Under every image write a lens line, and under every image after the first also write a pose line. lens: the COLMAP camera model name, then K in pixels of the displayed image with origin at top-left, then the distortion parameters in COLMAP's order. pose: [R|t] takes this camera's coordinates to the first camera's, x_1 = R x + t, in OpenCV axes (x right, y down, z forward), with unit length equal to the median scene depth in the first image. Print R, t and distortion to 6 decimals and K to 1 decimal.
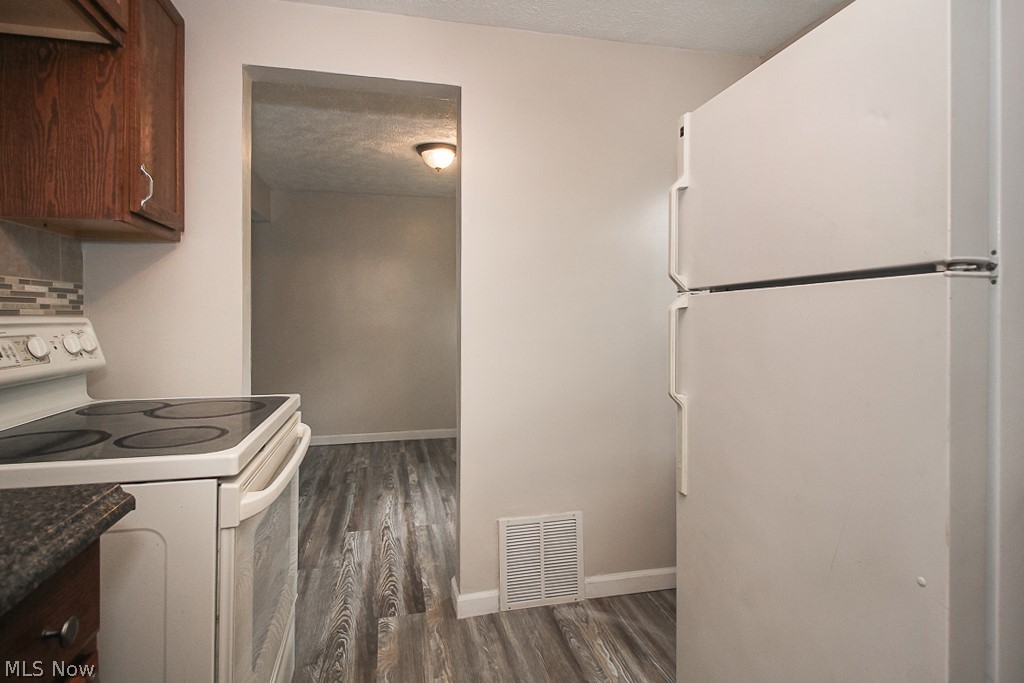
lens RADIAL K [[522.2, 0, 509.4], [0, 522.2, 319.2], [0, 0, 1]] dist [0.014983, -0.006035]
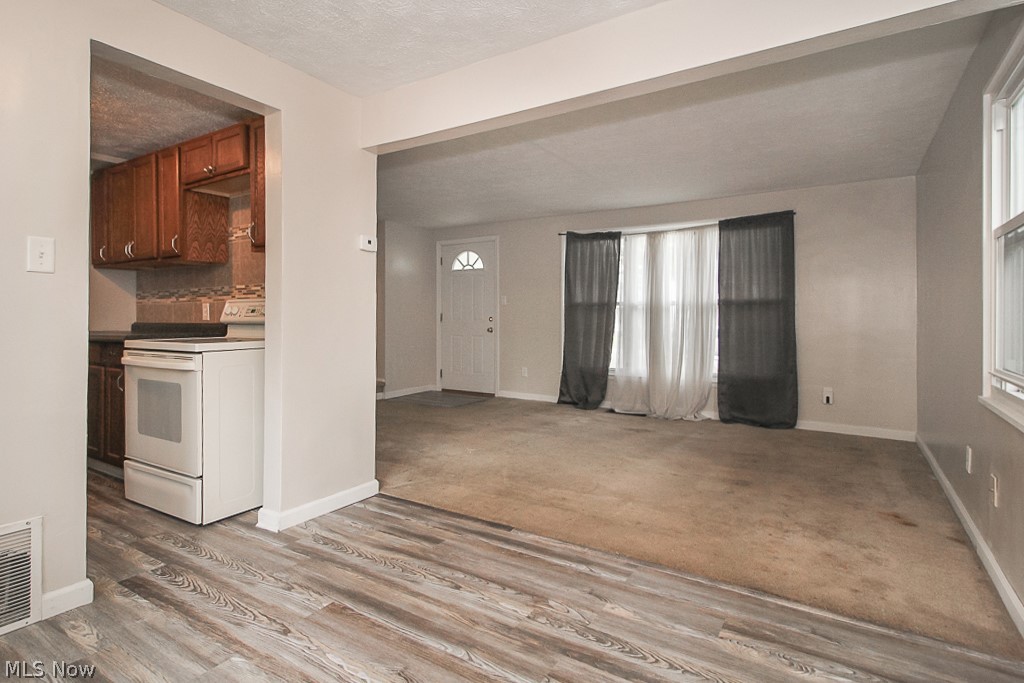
lens RADIAL K [[522.2, 0, 500.3], [0, 522.2, 321.7], [0, 0, 1]] dist [0.014983, -0.006035]
pose [[-0.722736, 0.000322, -0.691124, 0.005454], [-0.007503, 0.999937, 0.008312, 0.049254], [0.691083, 0.011193, -0.722689, 2.230001]]
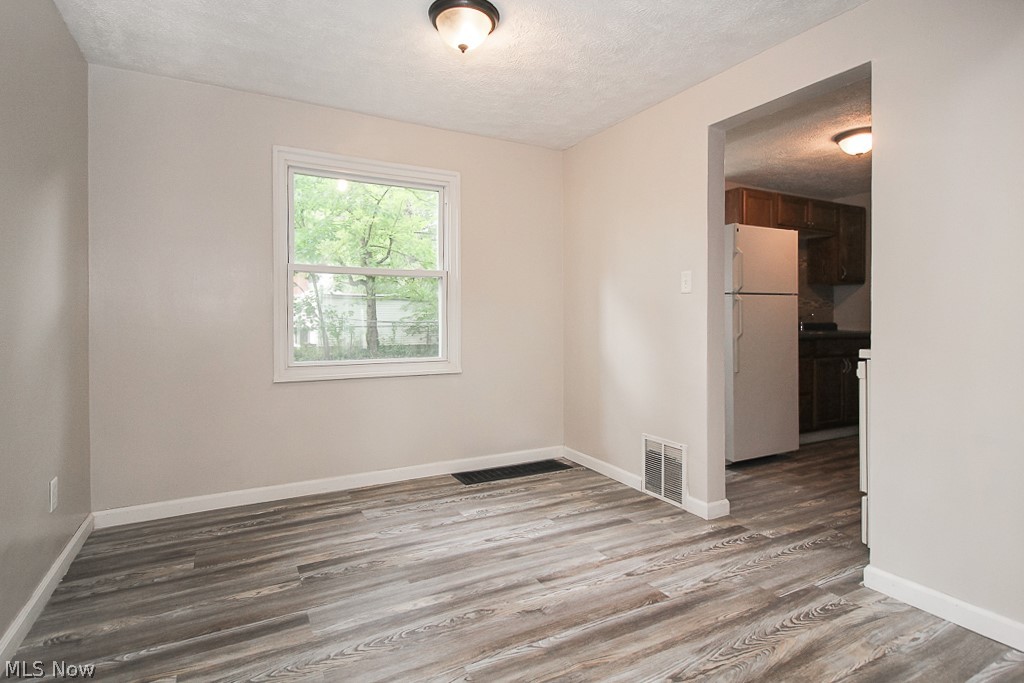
lens RADIAL K [[522.2, 0, 507.8], [0, 522.2, 320.6], [0, 0, 1]] dist [0.014983, -0.006035]
pose [[-0.262795, -0.005085, 0.964838, -1.258889], [0.003606, 0.999974, 0.006252, 0.045384], [-0.964845, 0.005123, -0.262770, 1.892954]]
